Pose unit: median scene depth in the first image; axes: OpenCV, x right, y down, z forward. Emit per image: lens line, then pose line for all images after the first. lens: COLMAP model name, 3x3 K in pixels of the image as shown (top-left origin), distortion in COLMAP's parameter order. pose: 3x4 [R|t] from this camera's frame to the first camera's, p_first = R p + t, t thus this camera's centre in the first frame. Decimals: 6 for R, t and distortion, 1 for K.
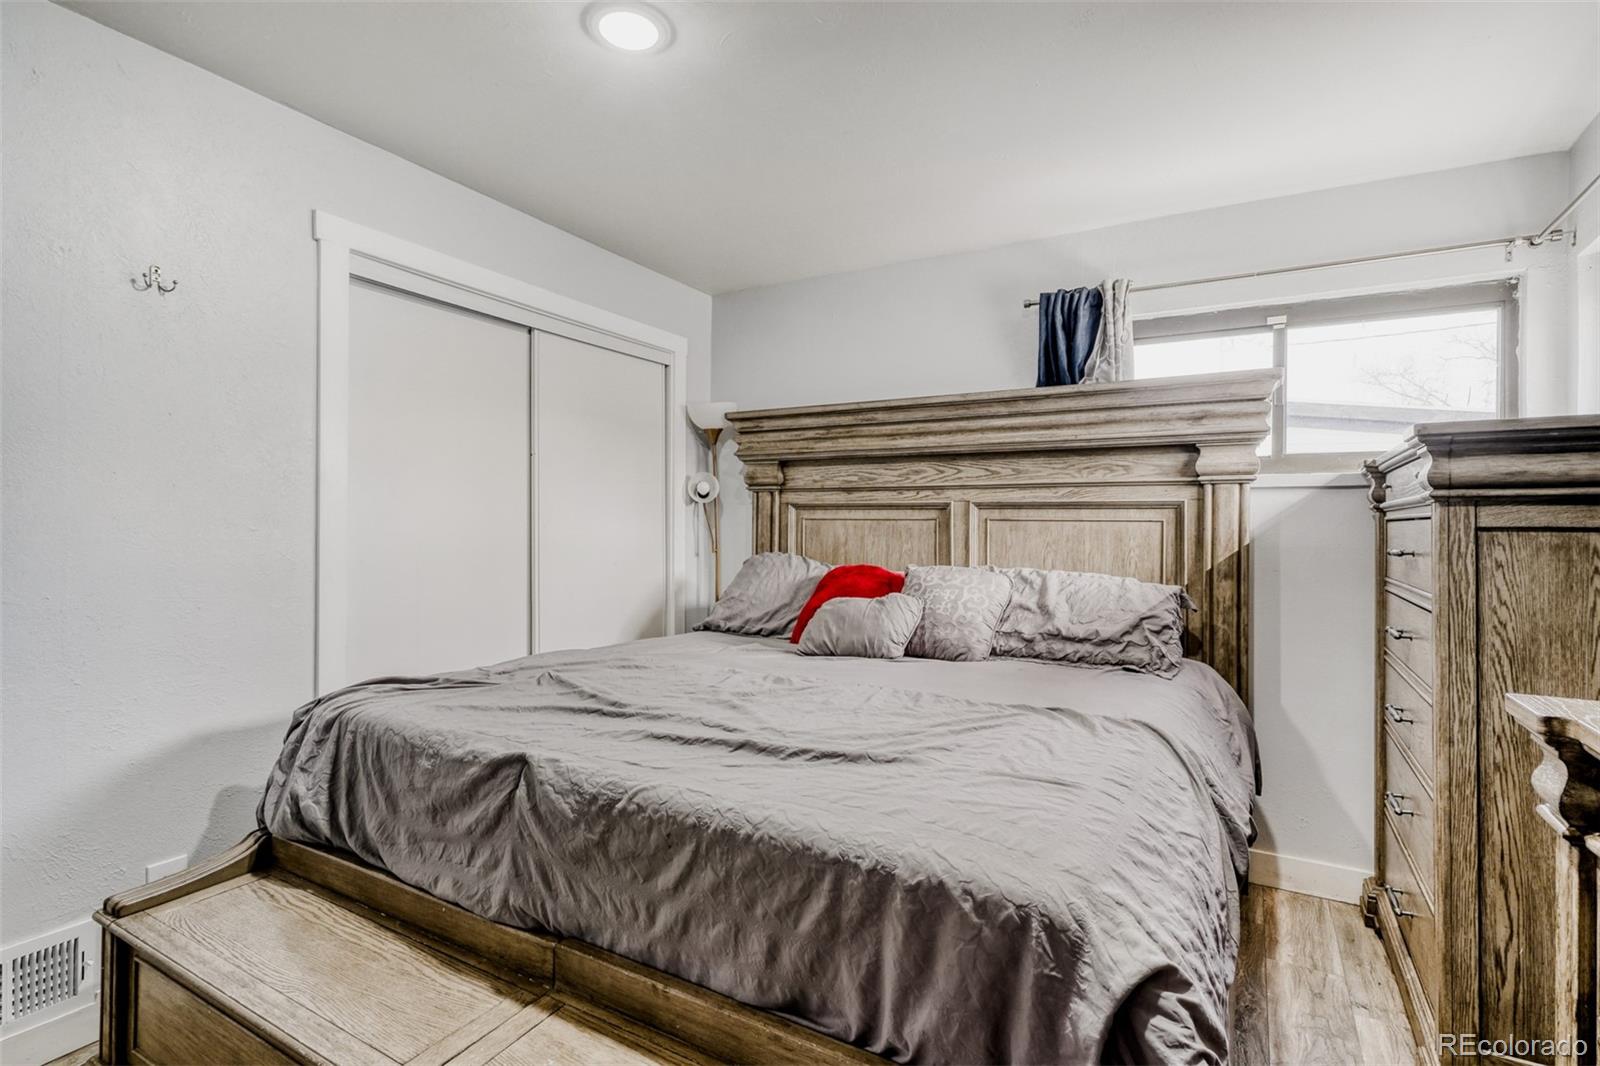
lens RADIAL K [[772.5, 0, 802.5], [0, 772.5, 533.9], [0, 0, 1]] dist [0.006584, -0.002207]
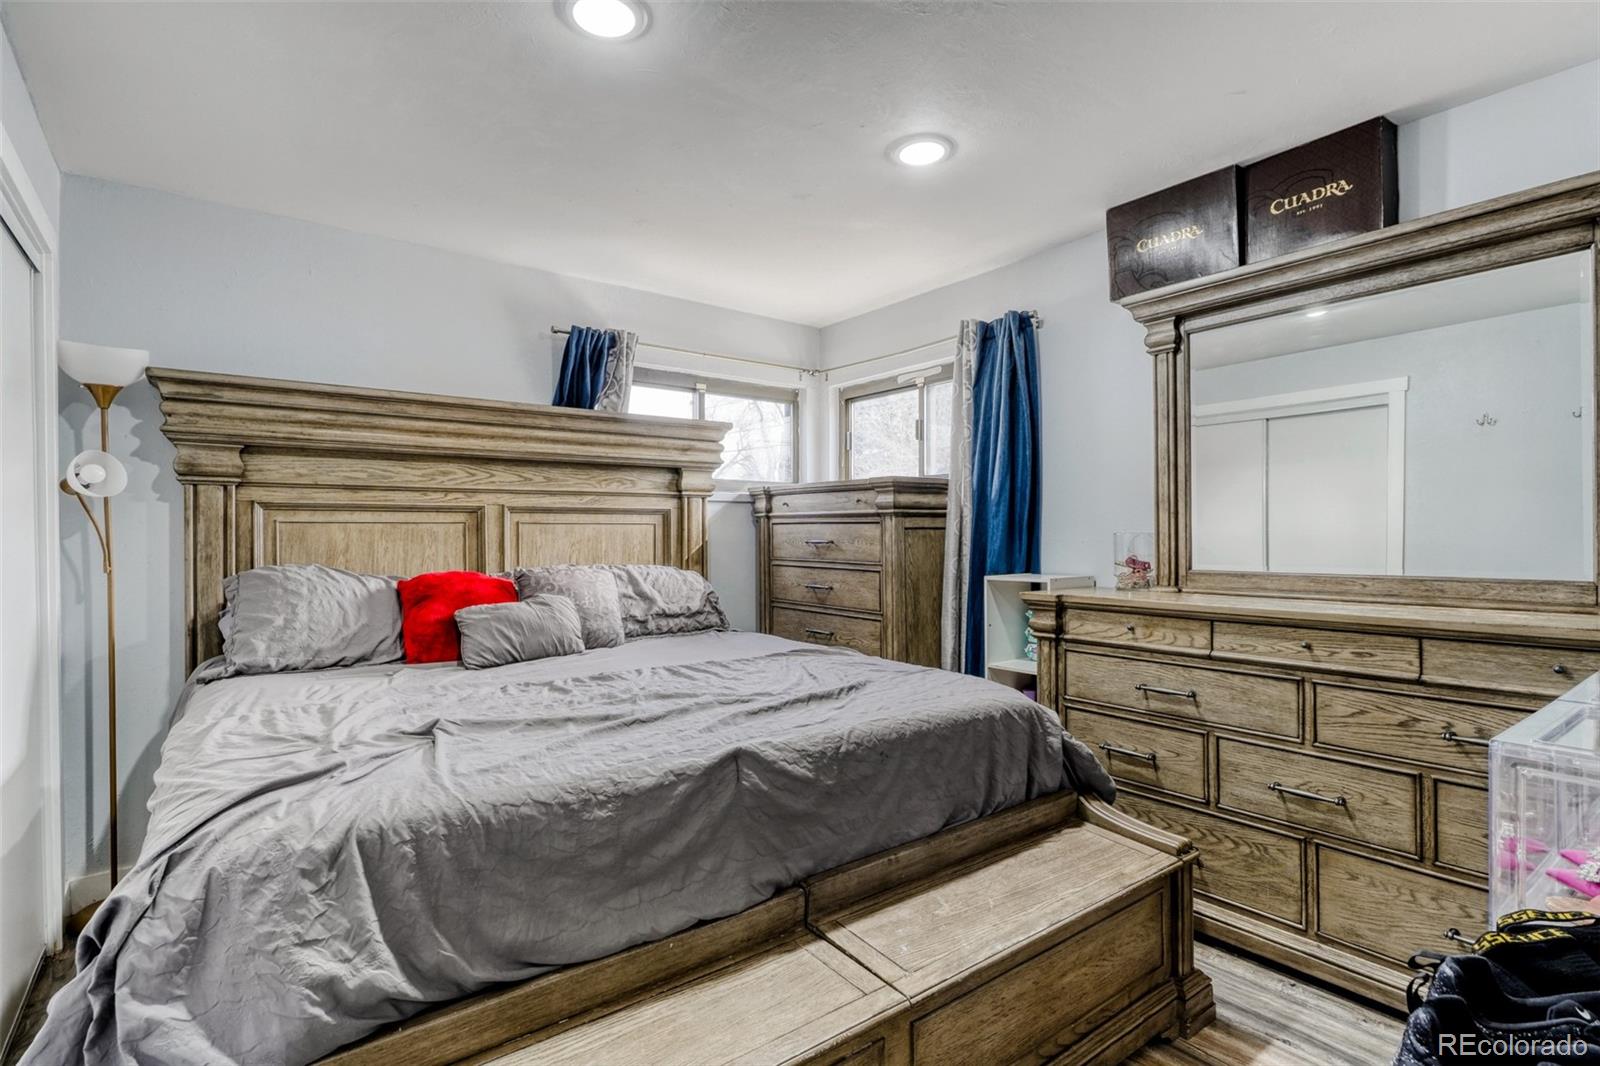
lens RADIAL K [[772.5, 0, 802.5], [0, 772.5, 533.9], [0, 0, 1]] dist [0.006584, -0.002207]
pose [[0.388148, -0.015264, 0.921471, -0.630836], [0.014355, 0.999842, 0.010515, -0.009403], [-0.921485, 0.009146, 0.388306, 0.245046]]
